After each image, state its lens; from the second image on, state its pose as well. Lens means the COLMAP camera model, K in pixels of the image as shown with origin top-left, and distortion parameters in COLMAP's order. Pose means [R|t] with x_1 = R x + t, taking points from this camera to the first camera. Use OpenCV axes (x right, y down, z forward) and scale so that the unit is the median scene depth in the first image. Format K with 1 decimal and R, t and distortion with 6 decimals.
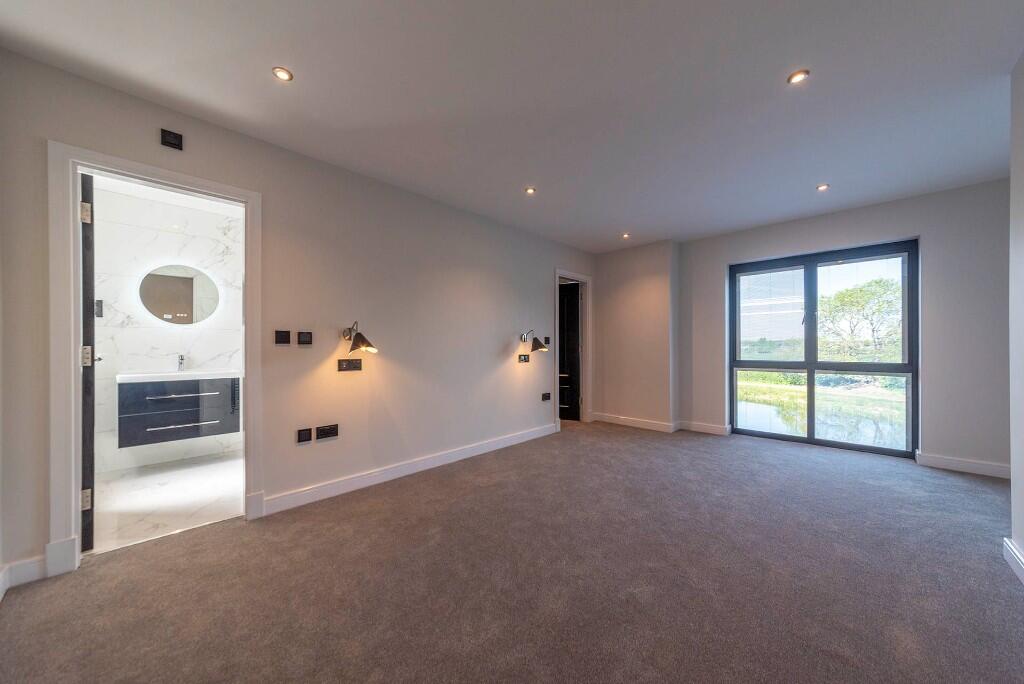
lens RADIAL K [[362.8, 0, 516.0], [0, 362.8, 345.0], [0, 0, 1]] dist [-0.000154, -0.000032]
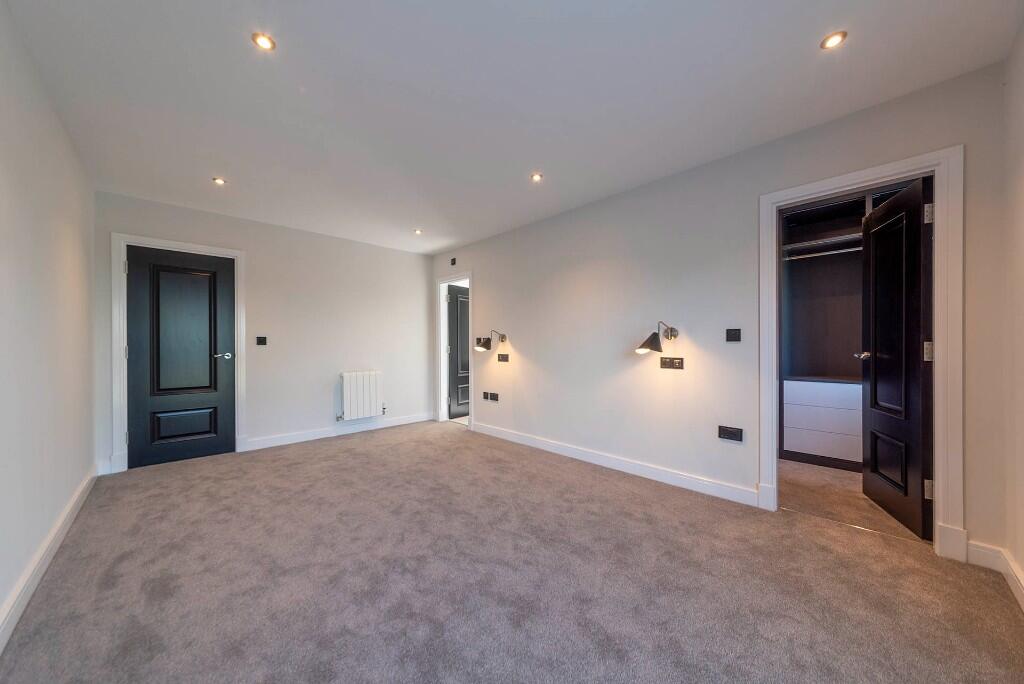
lens RADIAL K [[362.8, 0, 517.2], [0, 362.8, 344.7], [0, 0, 1]] dist [-0.000154, -0.000032]
pose [[-0.039949, 0.002073, -0.999200, 1.331677], [0.008253, 0.999964, 0.001745, -0.004091], [0.999168, -0.008176, -0.039965, 1.360720]]
